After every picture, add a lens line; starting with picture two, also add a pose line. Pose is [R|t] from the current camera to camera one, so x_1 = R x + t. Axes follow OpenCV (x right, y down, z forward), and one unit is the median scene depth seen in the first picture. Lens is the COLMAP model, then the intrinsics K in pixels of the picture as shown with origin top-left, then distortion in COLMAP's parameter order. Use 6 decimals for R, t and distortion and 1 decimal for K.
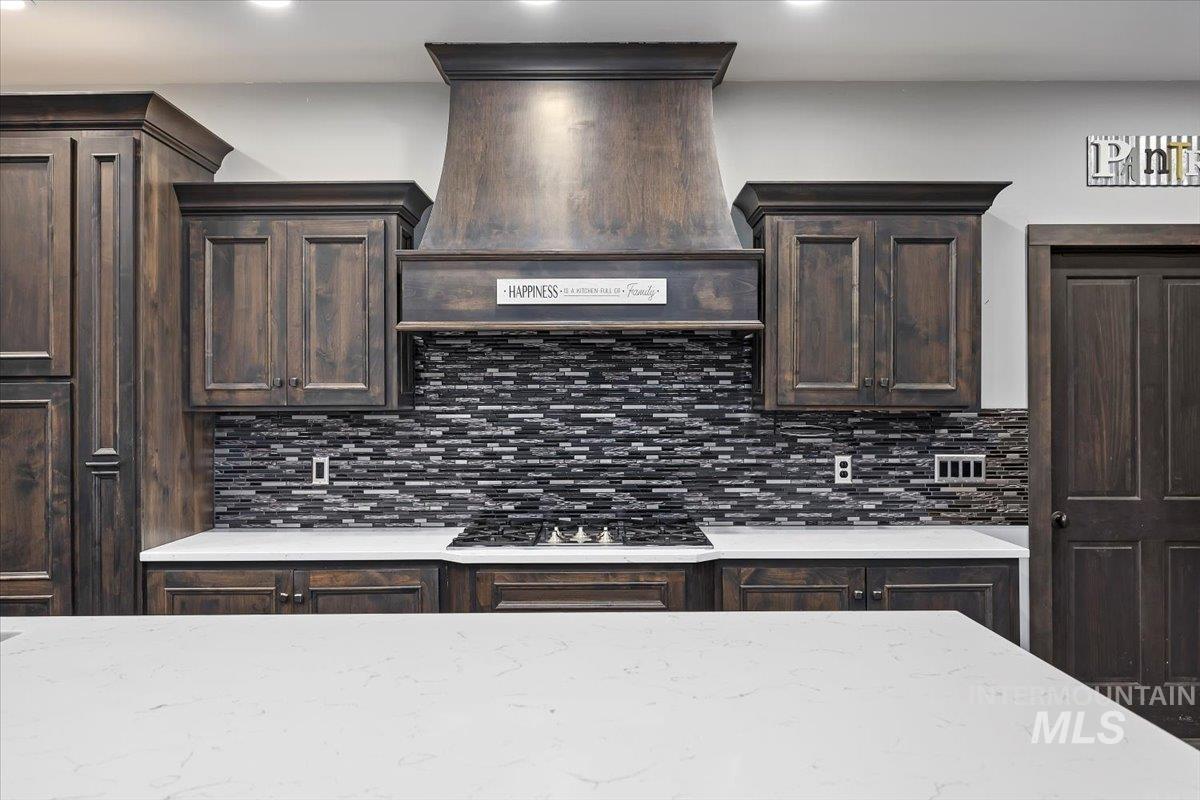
lens RADIAL K [[950.2, 0, 597.0], [0, 950.2, 391.8], [0, 0, 1]] dist [-0.000745, -0.000334]
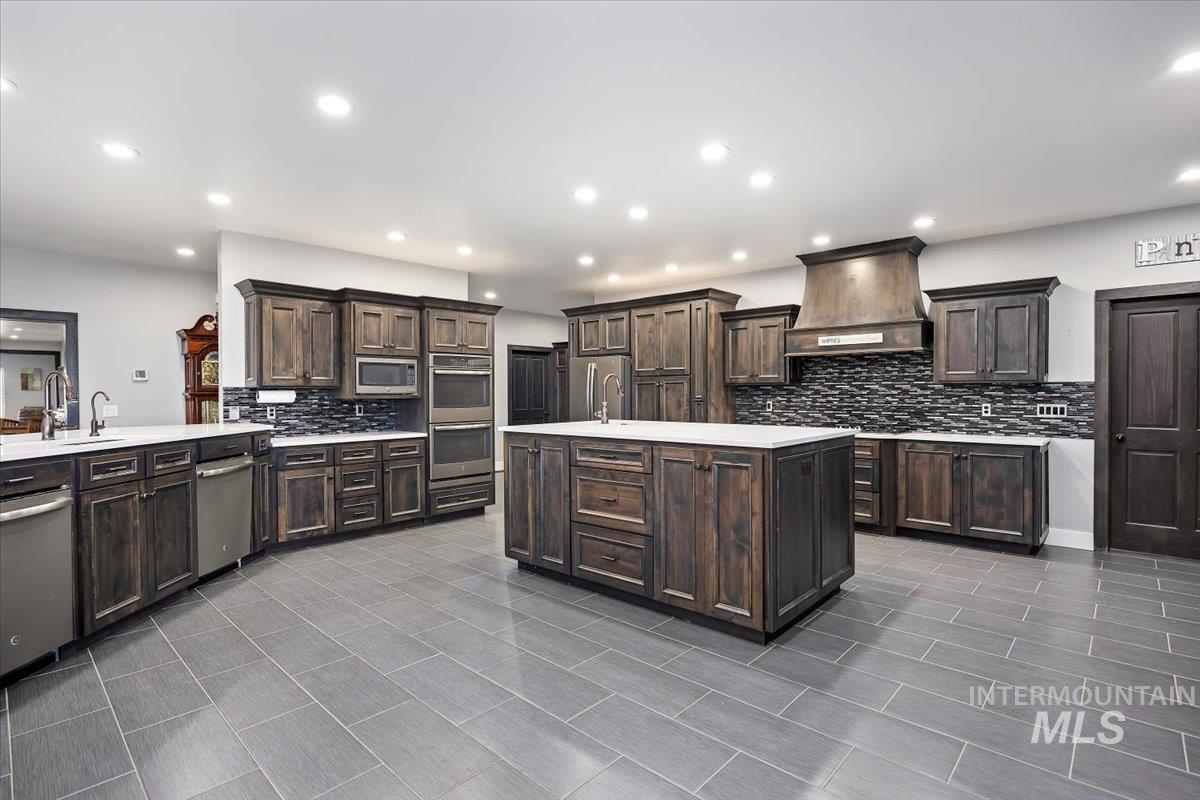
lens RADIAL K [[567.0, 0, 617.5], [0, 567.0, 395.6], [0, 0, 1]] dist [-0.002827, 0.000106]
pose [[0.752761, 0.005236, -0.658273, 0.484585], [0.008054, 0.999820, 0.017163, 0.018563], [0.658244, -0.018222, 0.752584, -0.576235]]
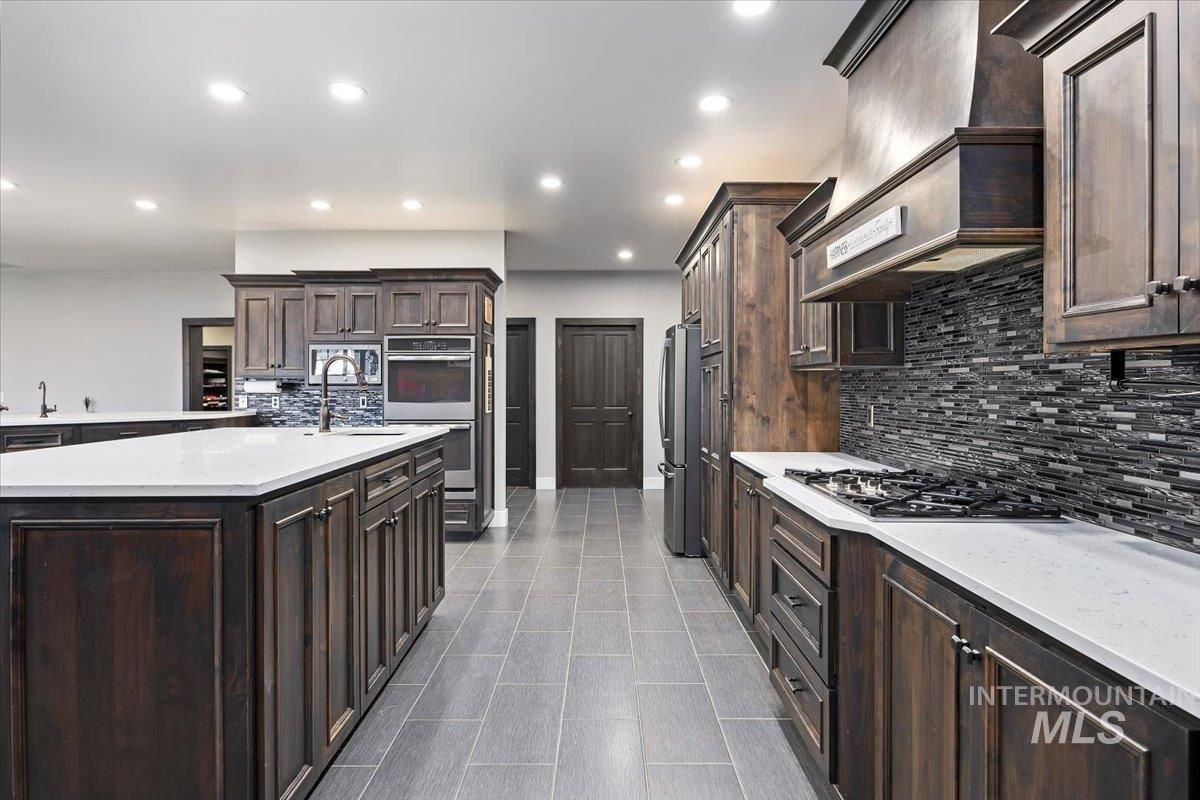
lens RADIAL K [[649.1, 0, 630.1], [0, 649.1, 384.4], [0, 0, 1]] dist [-0.017506, 0.004752]
pose [[0.038552, 0.004996, -0.999244, 0.567380], [0.011373, 0.999921, 0.005439, 0.032466], [0.999192, -0.011574, 0.038492, 0.643522]]
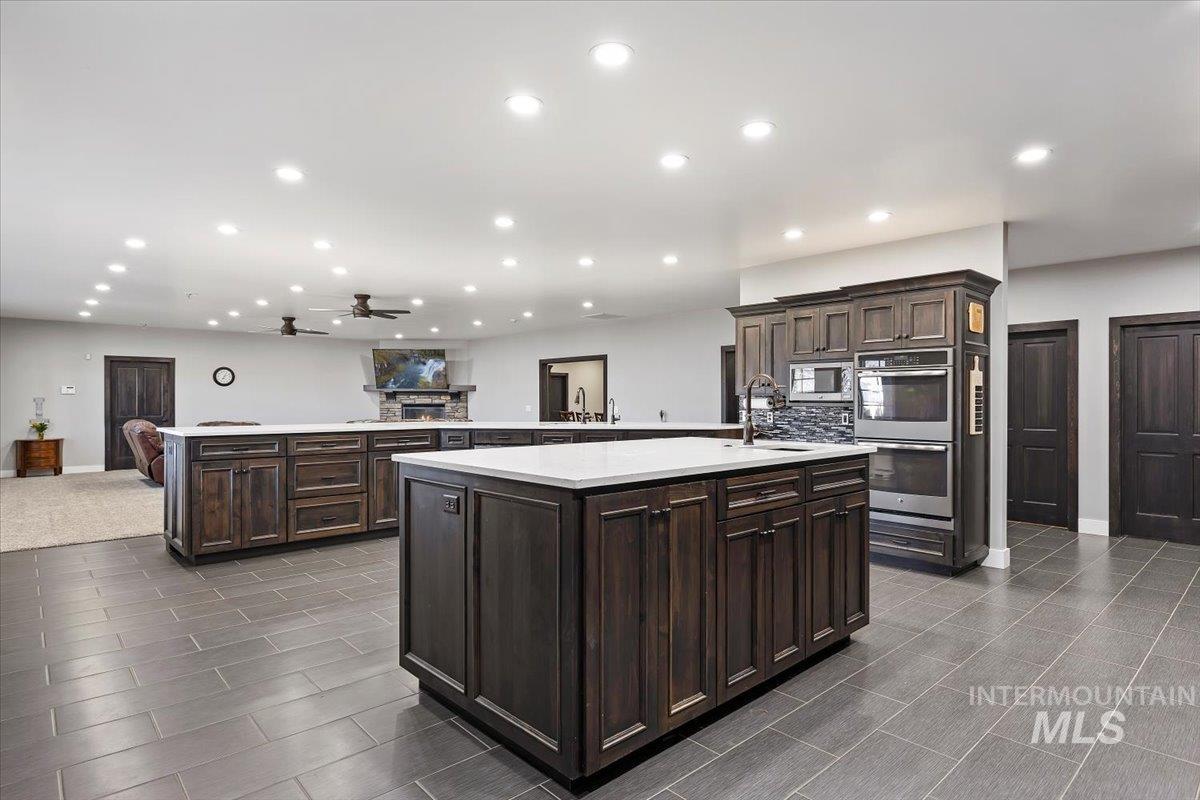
lens RADIAL K [[649.1, 0, 608.6], [0, 649.1, 398.6], [0, 0, 1]] dist [-0.017506, 0.004752]
pose [[-0.722444, 0.000641, -0.691429, 0.499322], [0.007897, 0.999942, -0.007325, 0.033643], [0.691384, -0.010753, -0.722407, 0.802829]]
